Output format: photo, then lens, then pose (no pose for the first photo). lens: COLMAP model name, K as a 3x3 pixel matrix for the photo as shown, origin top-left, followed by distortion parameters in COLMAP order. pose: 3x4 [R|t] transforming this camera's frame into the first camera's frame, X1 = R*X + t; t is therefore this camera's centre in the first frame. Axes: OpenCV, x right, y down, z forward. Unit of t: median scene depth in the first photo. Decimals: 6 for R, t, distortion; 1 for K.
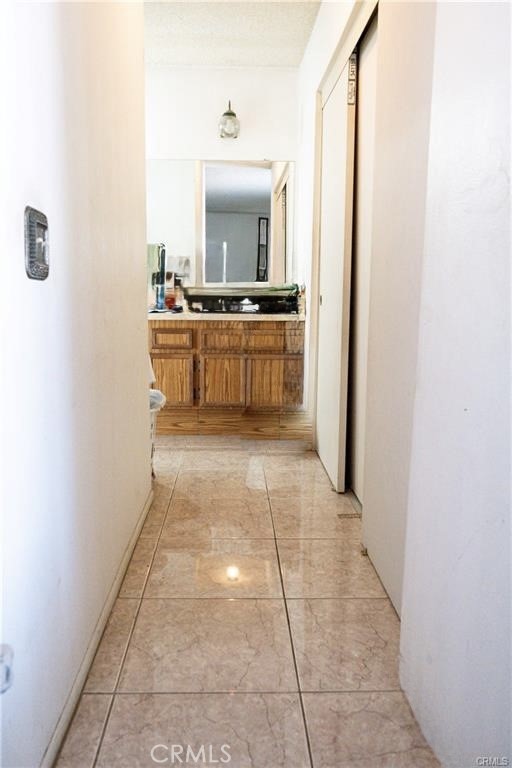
lens RADIAL K [[633.4, 0, 257.6], [0, 633.4, 383.5], [0, 0, 1]] dist [0.002787, 0.002469]
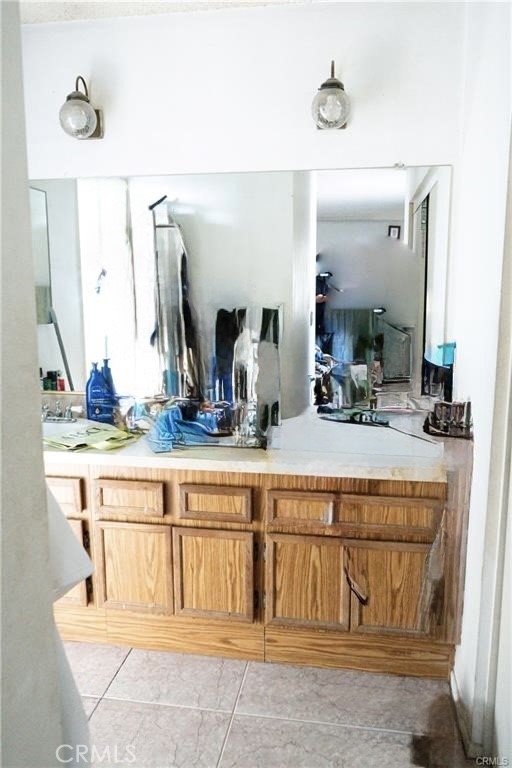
lens RADIAL K [[633.4, 0, 254.5], [0, 633.4, 385.8], [0, 0, 1]] dist [0.002787, 0.002469]
pose [[0.979015, 0.020752, -0.202729, 0.006737], [-0.019150, 0.999768, 0.009864, -0.176265], [0.202887, -0.005774, 0.979185, 0.465830]]
